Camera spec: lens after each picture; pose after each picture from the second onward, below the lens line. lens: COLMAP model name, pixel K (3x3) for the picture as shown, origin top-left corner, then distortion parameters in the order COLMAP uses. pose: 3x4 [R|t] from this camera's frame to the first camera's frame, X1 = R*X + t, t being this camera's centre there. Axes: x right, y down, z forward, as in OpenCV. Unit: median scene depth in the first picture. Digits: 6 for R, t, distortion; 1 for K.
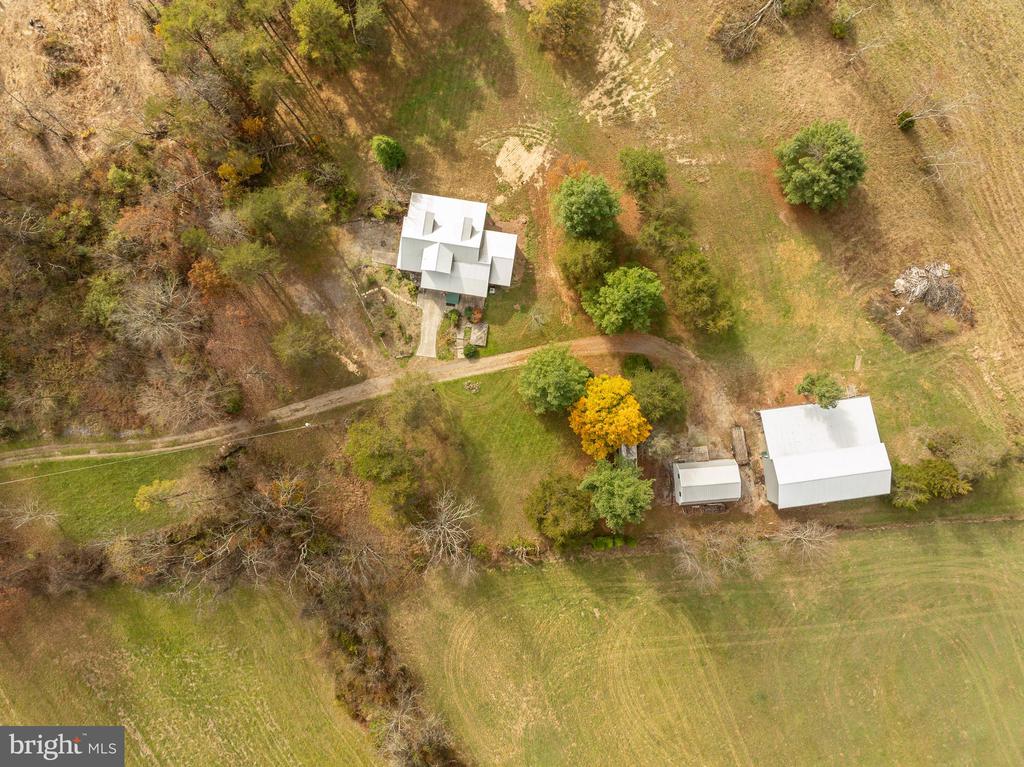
lens RADIAL K [[724.1, 0, 512.0], [0, 724.1, 383.5], [0, 0, 1]] dist [-0.036445, 0.005944]
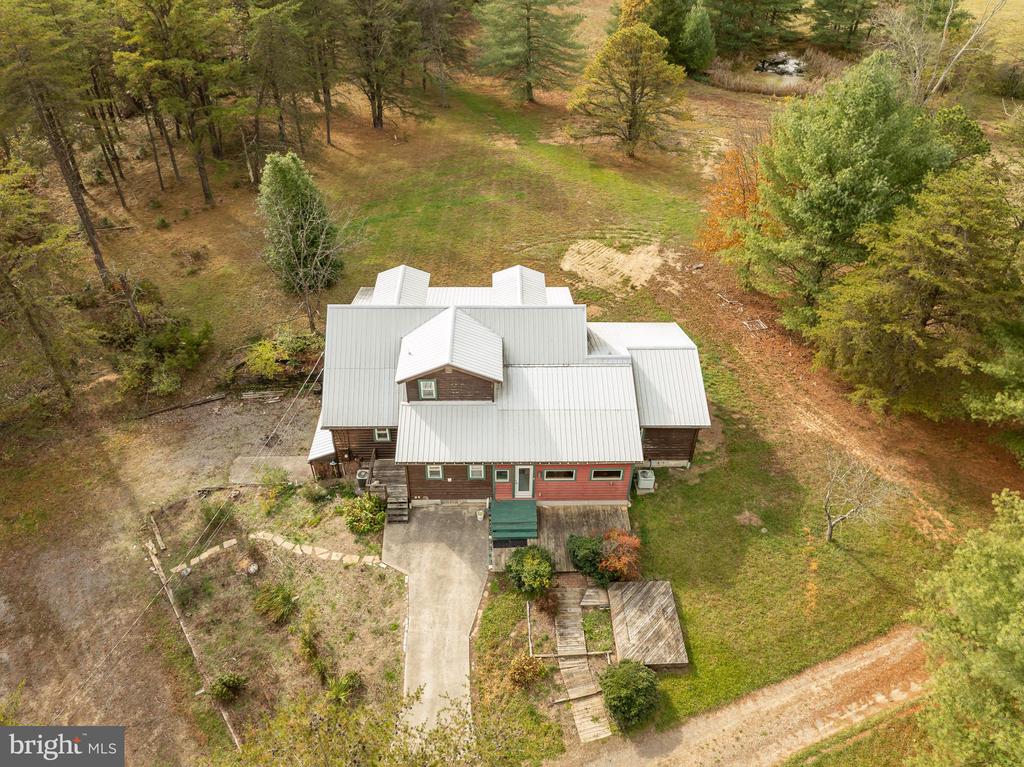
lens RADIAL K [[724.1, 0, 512.0], [0, 724.1, 383.5], [0, 0, 1]] dist [-0.036445, 0.005944]
pose [[0.986746, -0.098700, 0.128805, -0.112126], [0.162156, 0.629870, -0.759584, 0.056086], [-0.006160, 0.770403, 0.637527, 0.783374]]
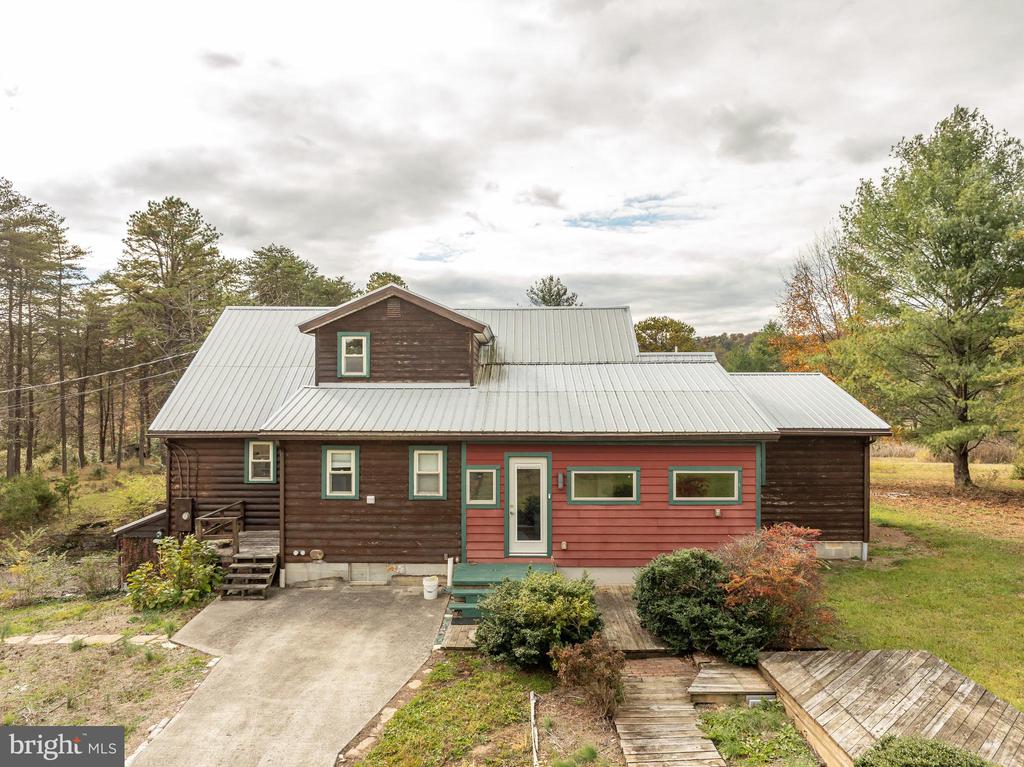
lens RADIAL K [[727.8, 0, 509.9], [0, 727.8, 385.5], [0, 0, 1]] dist [-0.044309, 0.008040]
pose [[0.992359, -0.002102, 0.123366, -0.095309], [0.123368, 0.001113, -0.992360, 0.000029], [0.001949, 0.999997, 0.001364, 0.962368]]
